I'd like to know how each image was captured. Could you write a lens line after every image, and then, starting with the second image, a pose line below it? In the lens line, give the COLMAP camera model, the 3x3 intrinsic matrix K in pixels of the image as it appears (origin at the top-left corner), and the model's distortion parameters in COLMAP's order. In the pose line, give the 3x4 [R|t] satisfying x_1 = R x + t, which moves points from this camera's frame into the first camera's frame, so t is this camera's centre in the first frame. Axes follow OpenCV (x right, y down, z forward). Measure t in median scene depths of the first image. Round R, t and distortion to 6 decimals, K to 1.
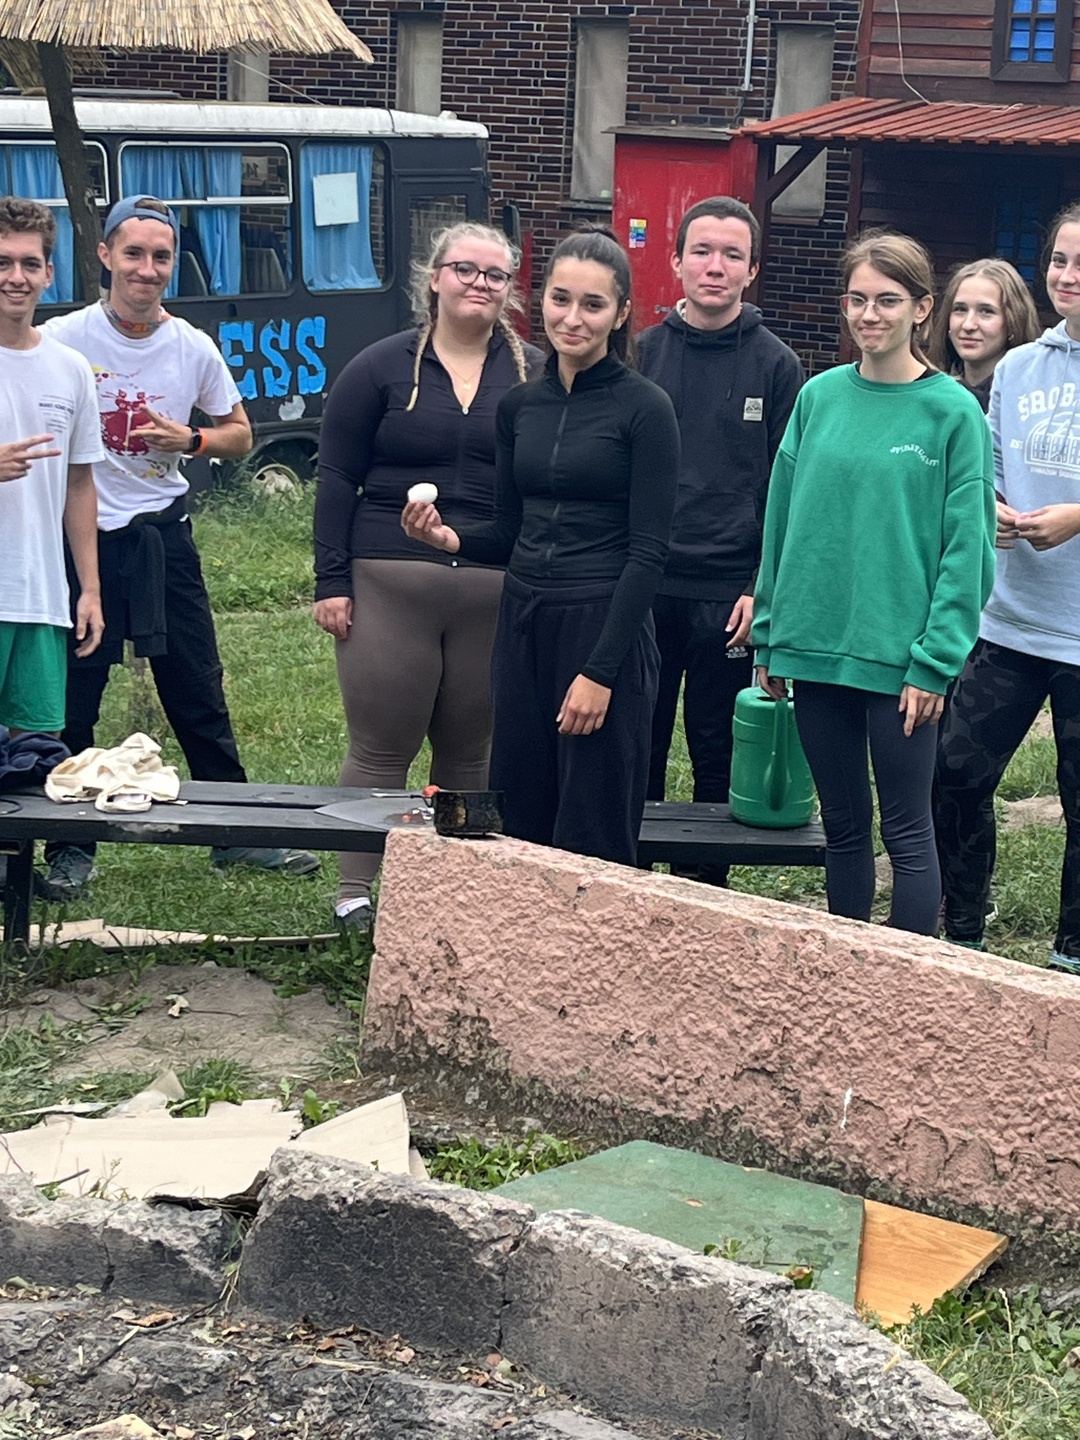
lens RADIAL K [[3183.1, 0, 537.3], [0, 3183.1, 709.9], [0, 0, 1]] dist [0.191983, 0.000000]
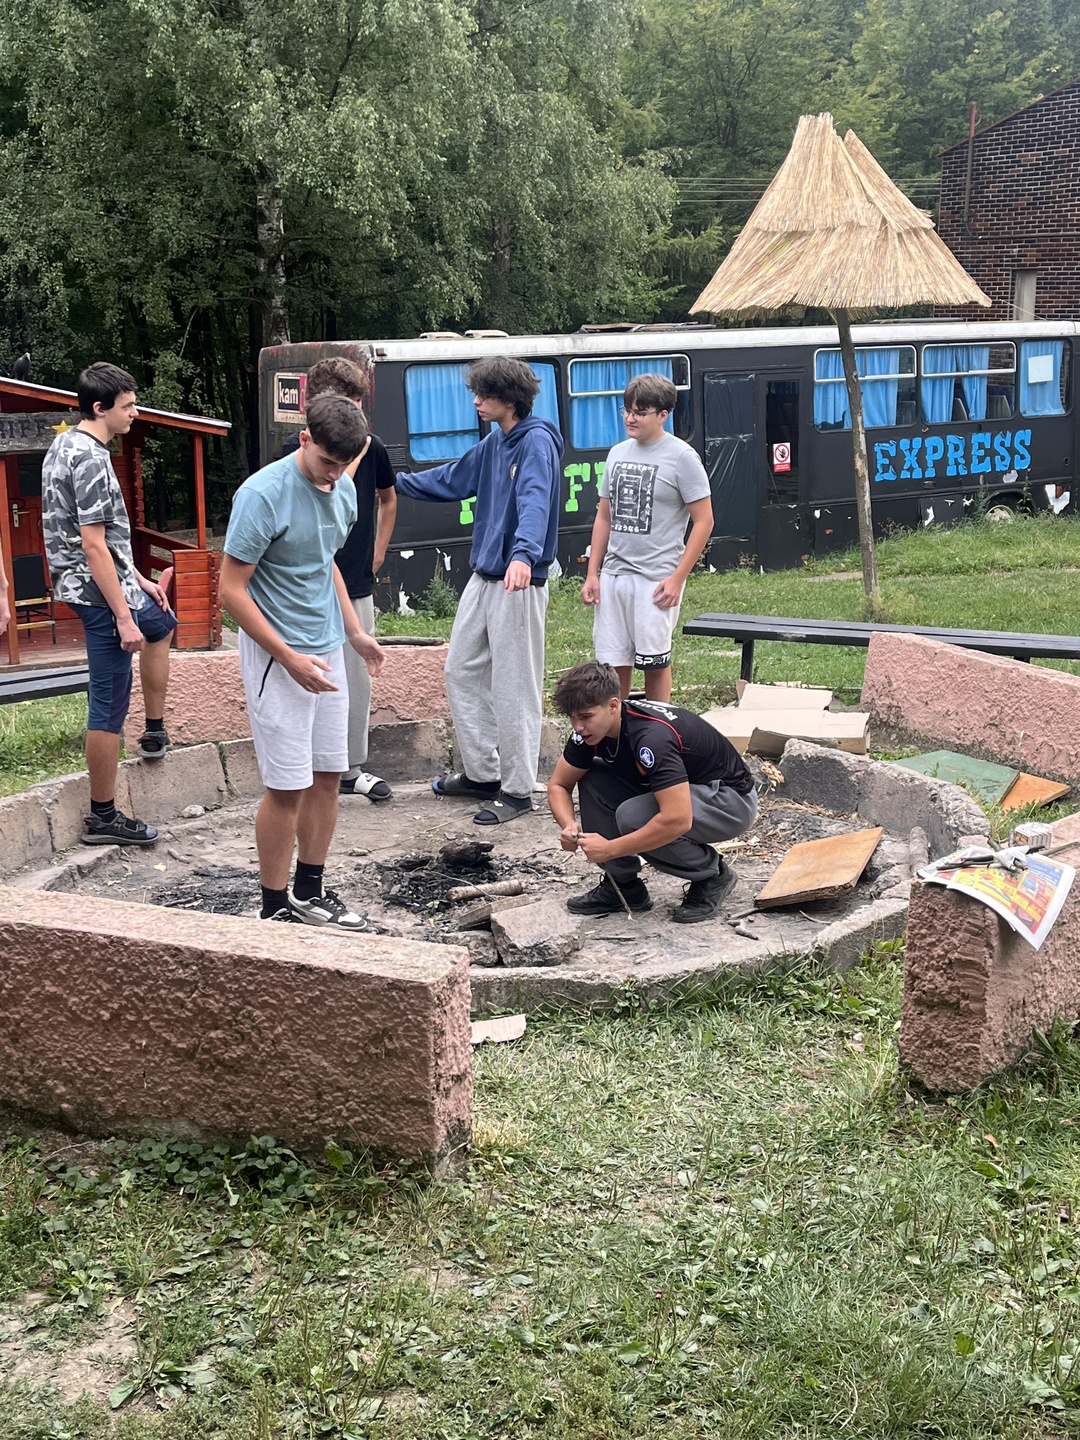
lens RADIAL K [[1829.5, 0, 536.4], [0, 1829.5, 724.8], [0, 0, 1]] dist [0.006474, 0.000000]
pose [[0.920981, 0.044955, -0.387004, 0.283701], [-0.032409, 0.998718, 0.038887, 0.067236], [0.388256, -0.023271, 0.921257, -0.431169]]
